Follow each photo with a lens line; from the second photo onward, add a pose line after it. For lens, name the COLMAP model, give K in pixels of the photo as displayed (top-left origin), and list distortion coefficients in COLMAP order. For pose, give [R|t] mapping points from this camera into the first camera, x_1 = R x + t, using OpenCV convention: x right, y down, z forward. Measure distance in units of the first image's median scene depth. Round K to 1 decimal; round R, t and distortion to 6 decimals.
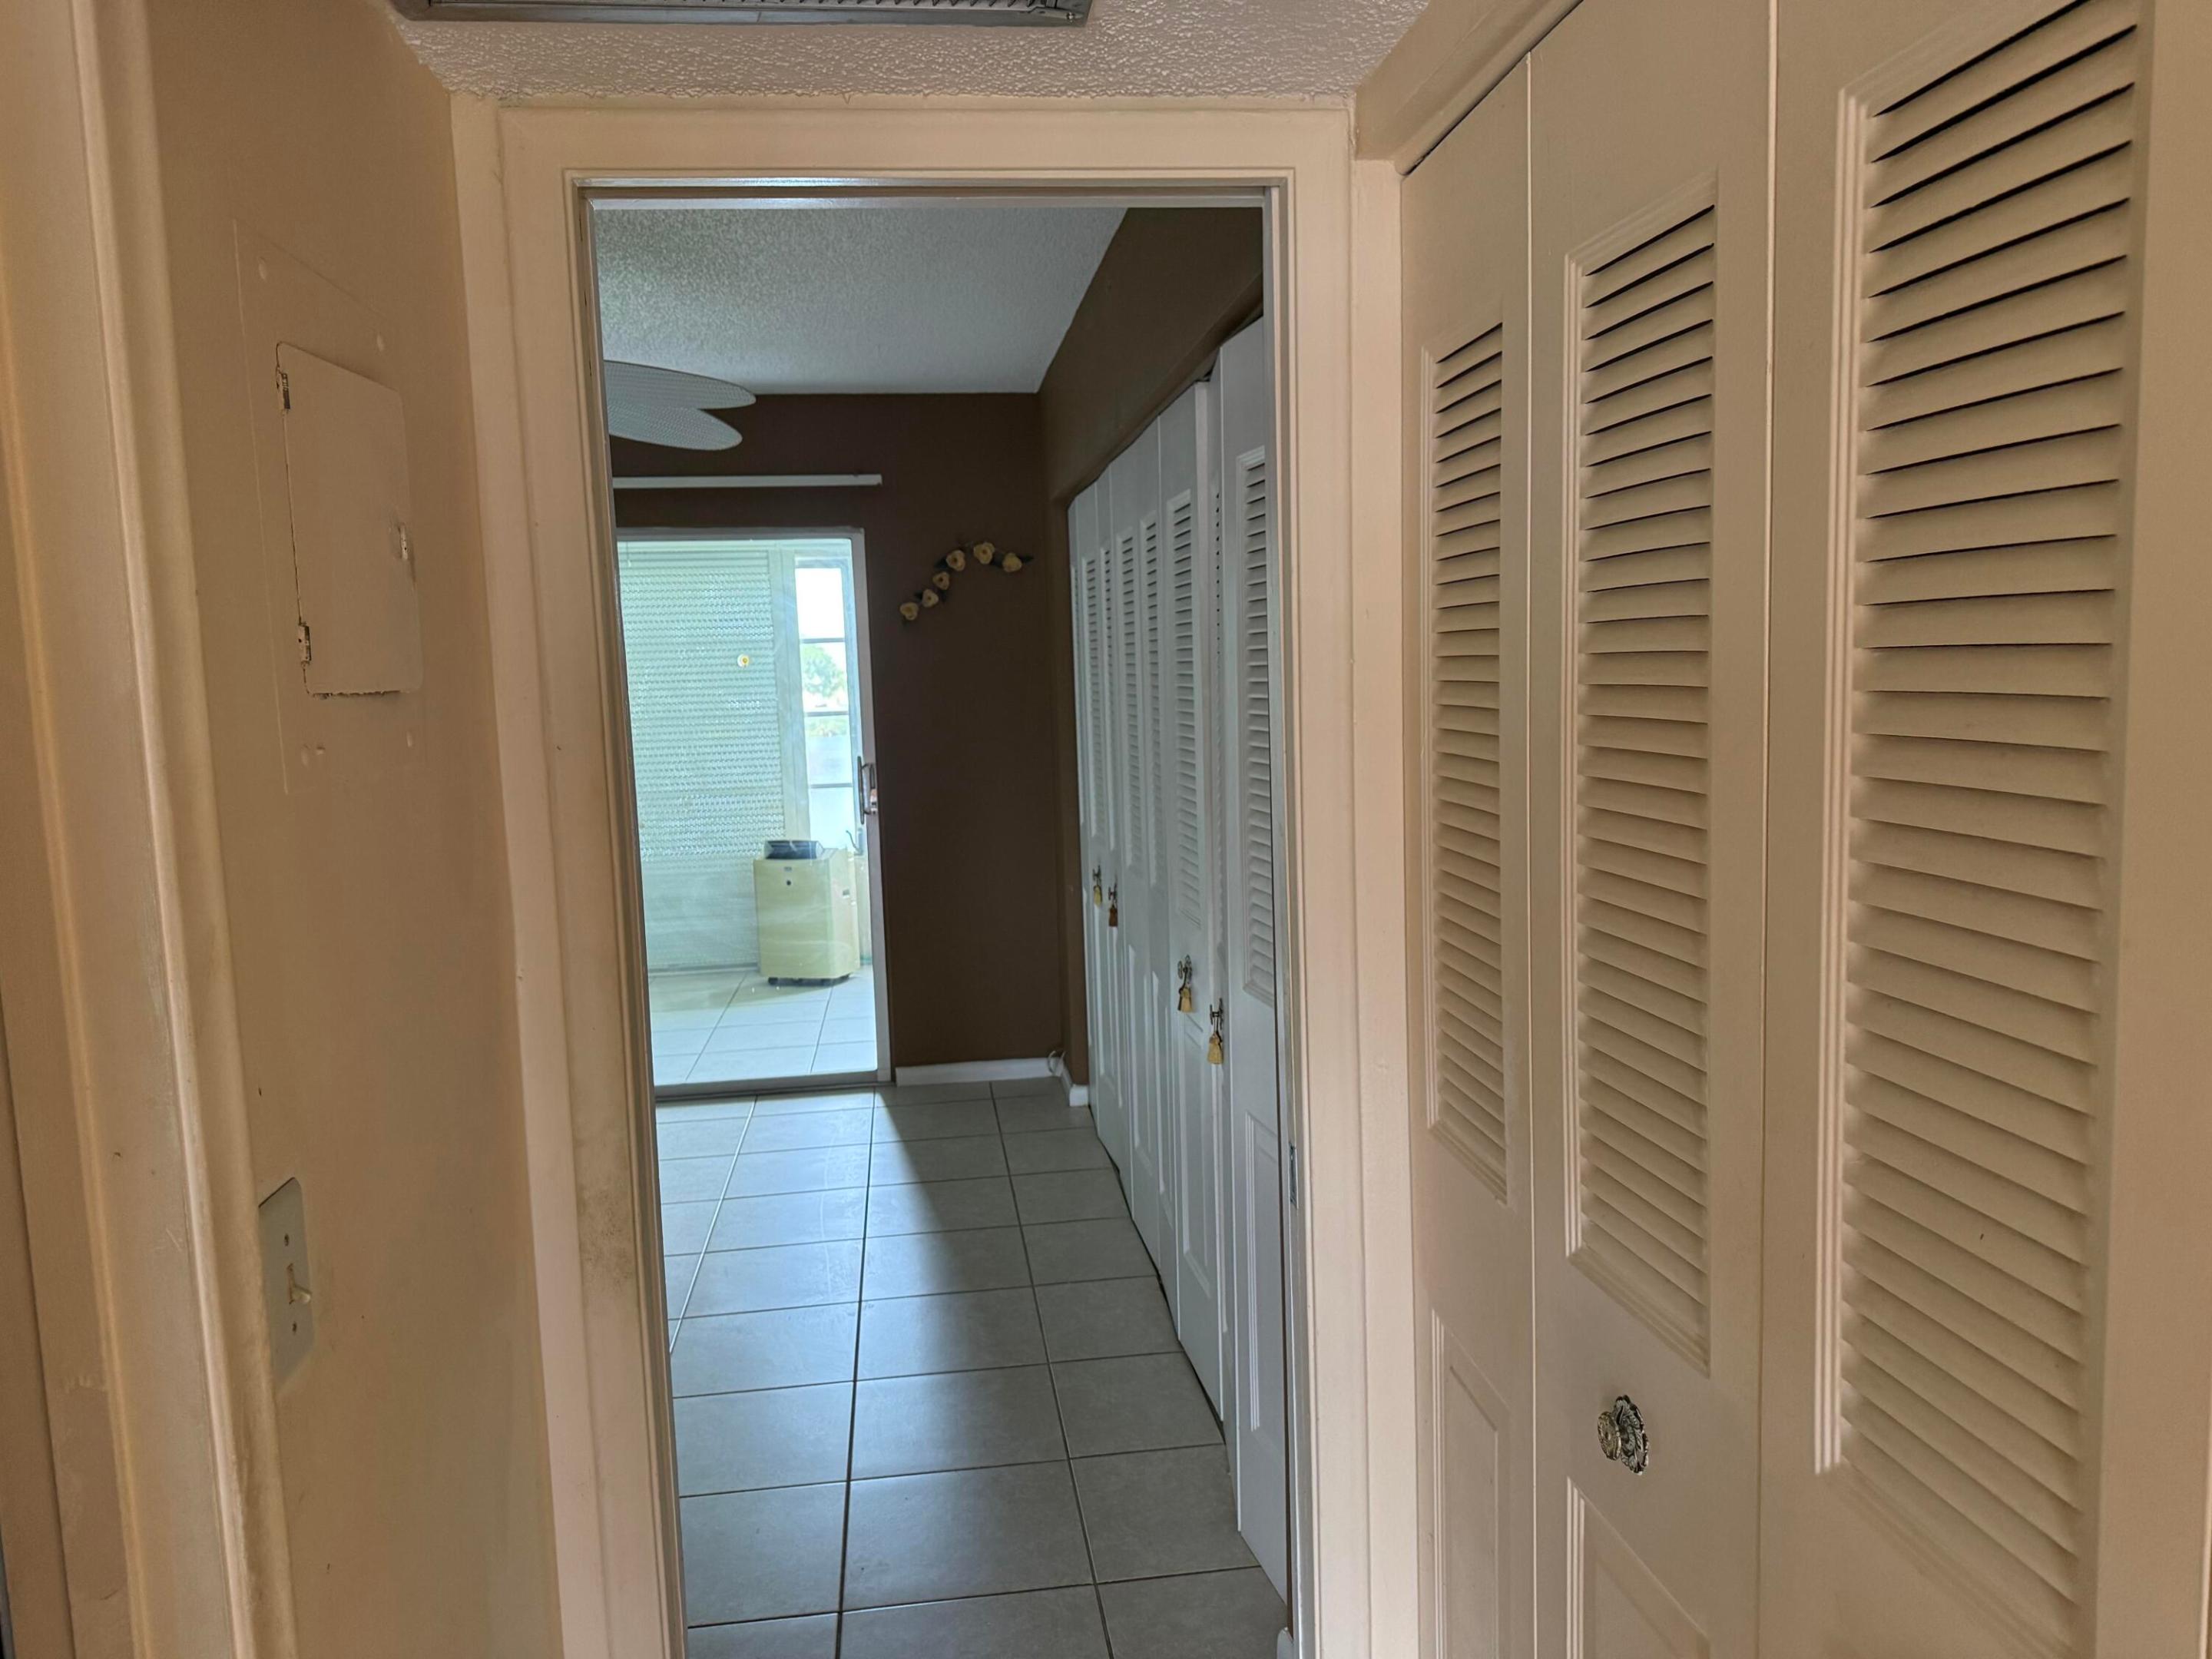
lens RADIAL K [[1567.7, 0, 1090.4], [0, 1567.7, 837.6], [0, 0, 1]] dist [0.093653, -0.118857]
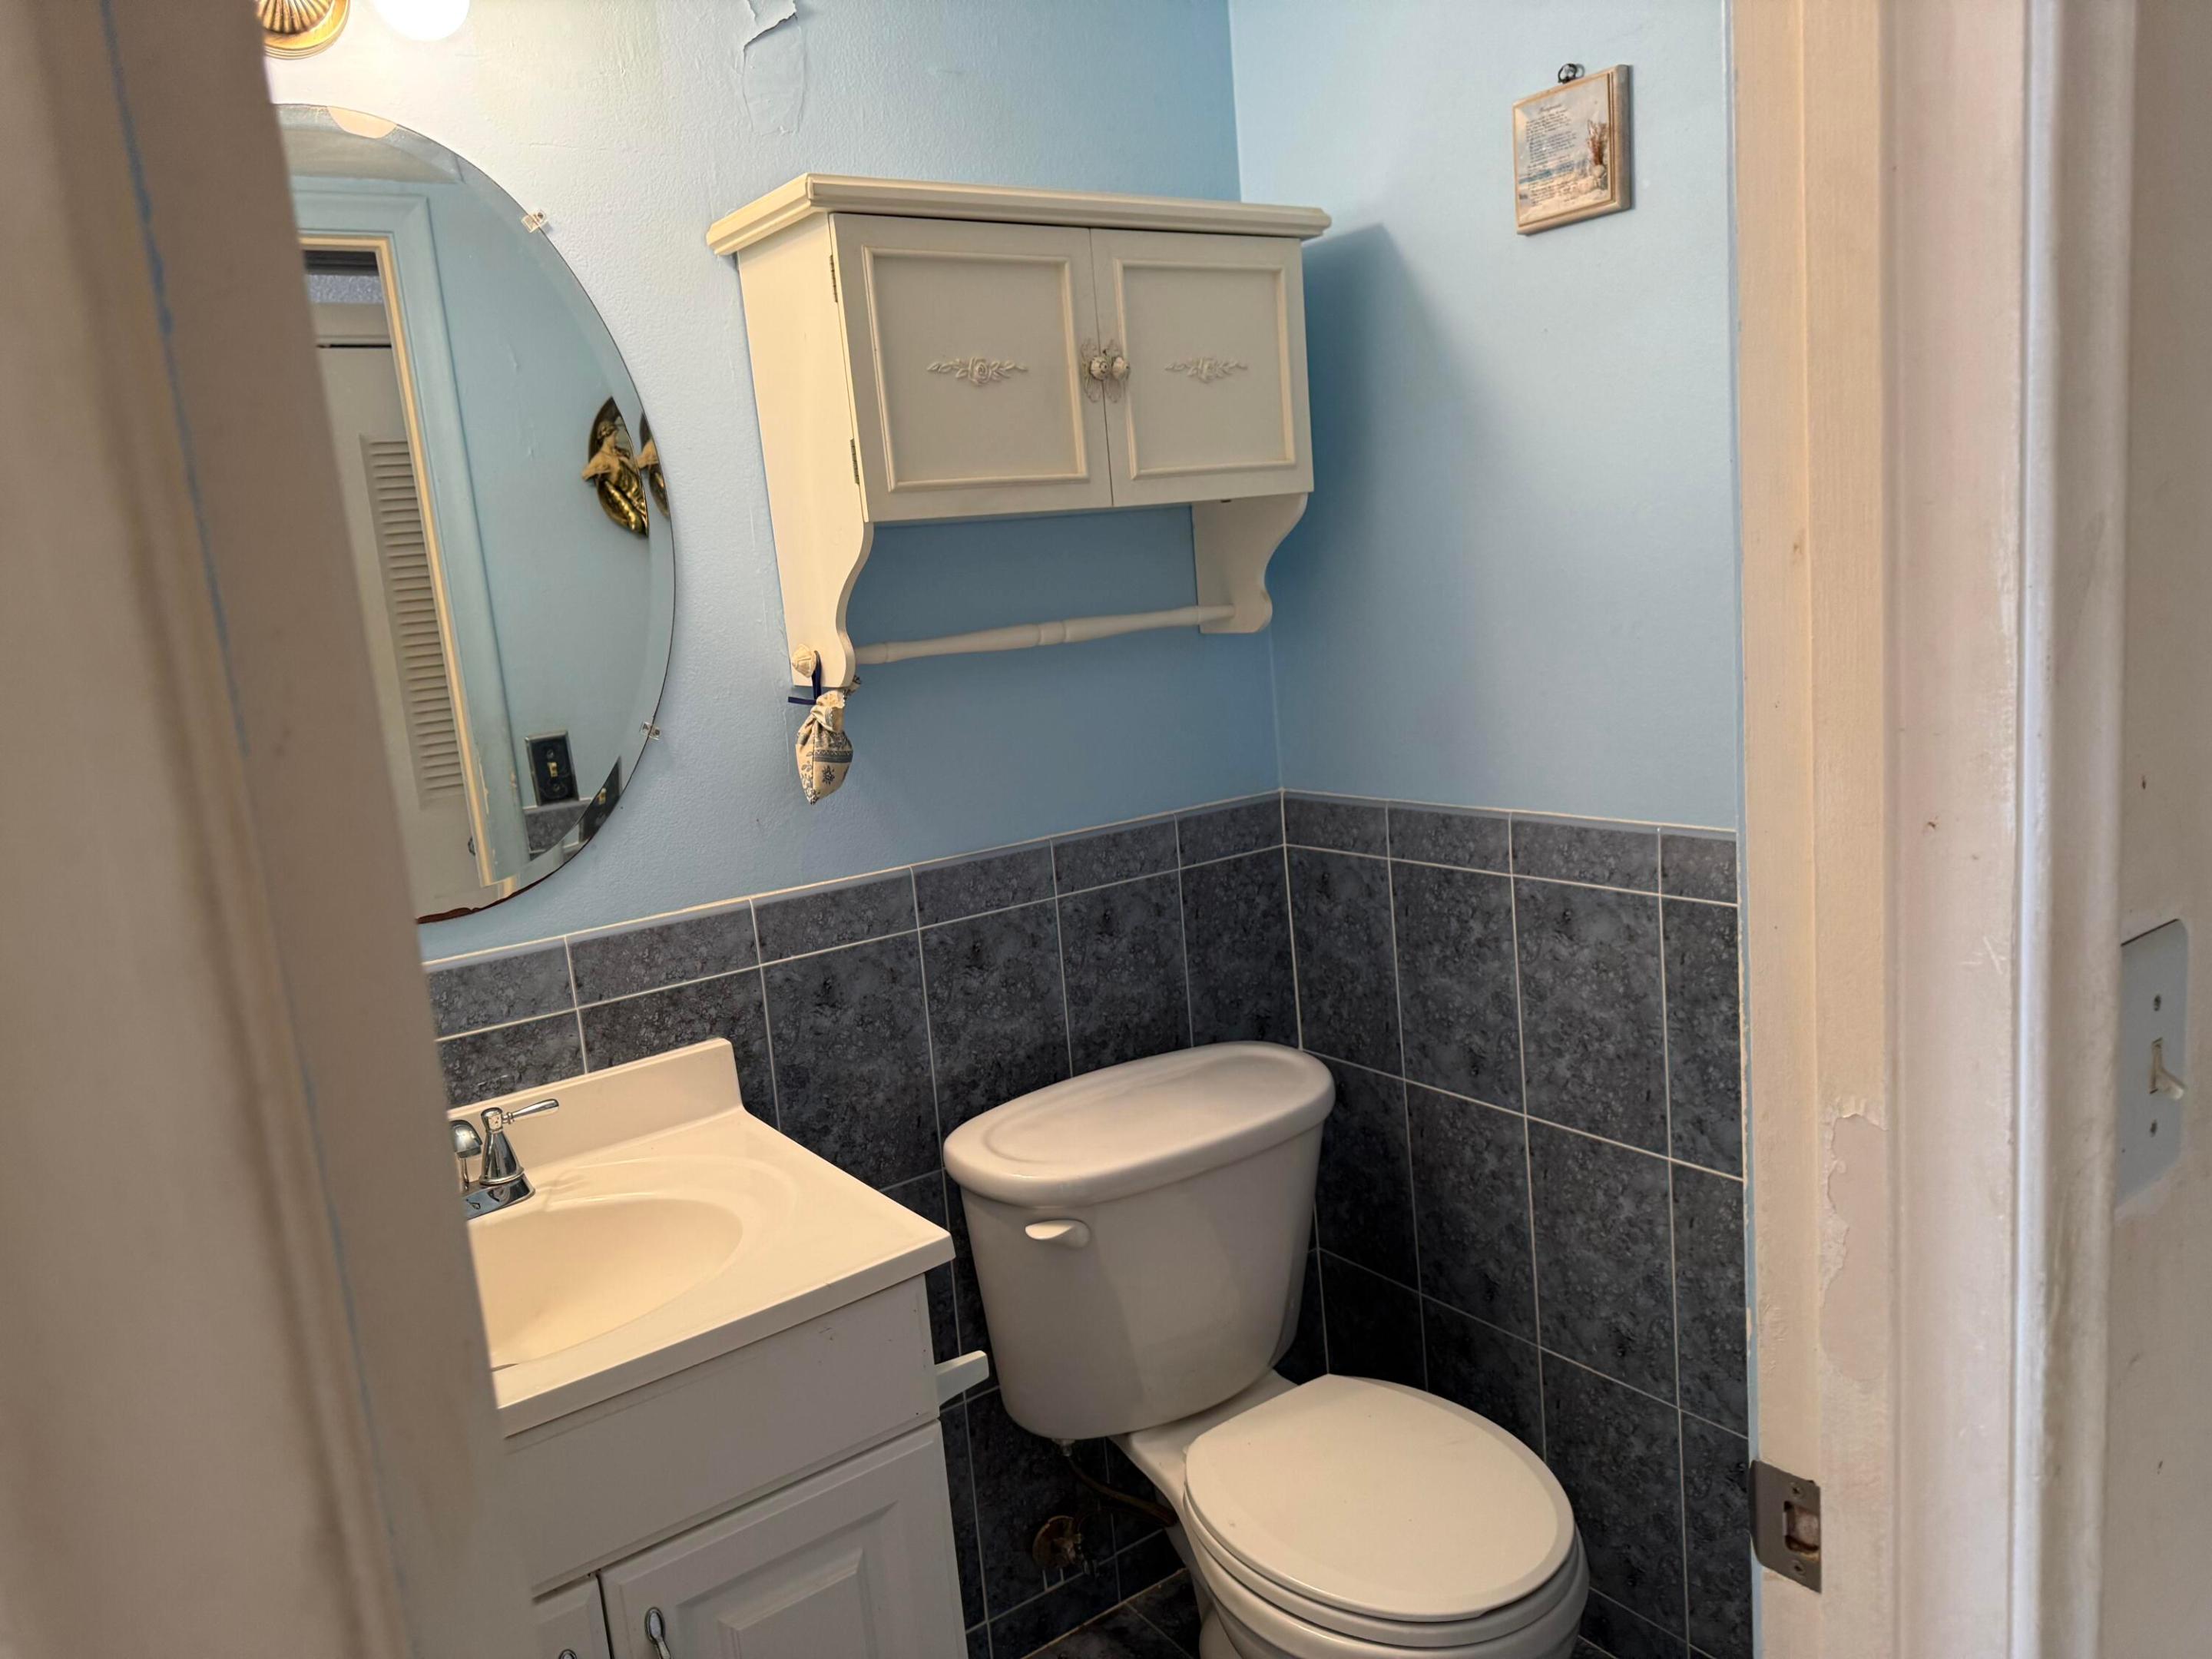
lens RADIAL K [[1588.4, 0, 1091.3], [0, 1588.4, 830.5], [0, 0, 1]] dist [0.052695, -0.055211]
pose [[0.482310, 0.143289, -0.864202, -0.139807], [-0.027883, 0.988543, 0.148344, 0.091200], [0.875557, -0.047451, 0.480779, 0.273661]]
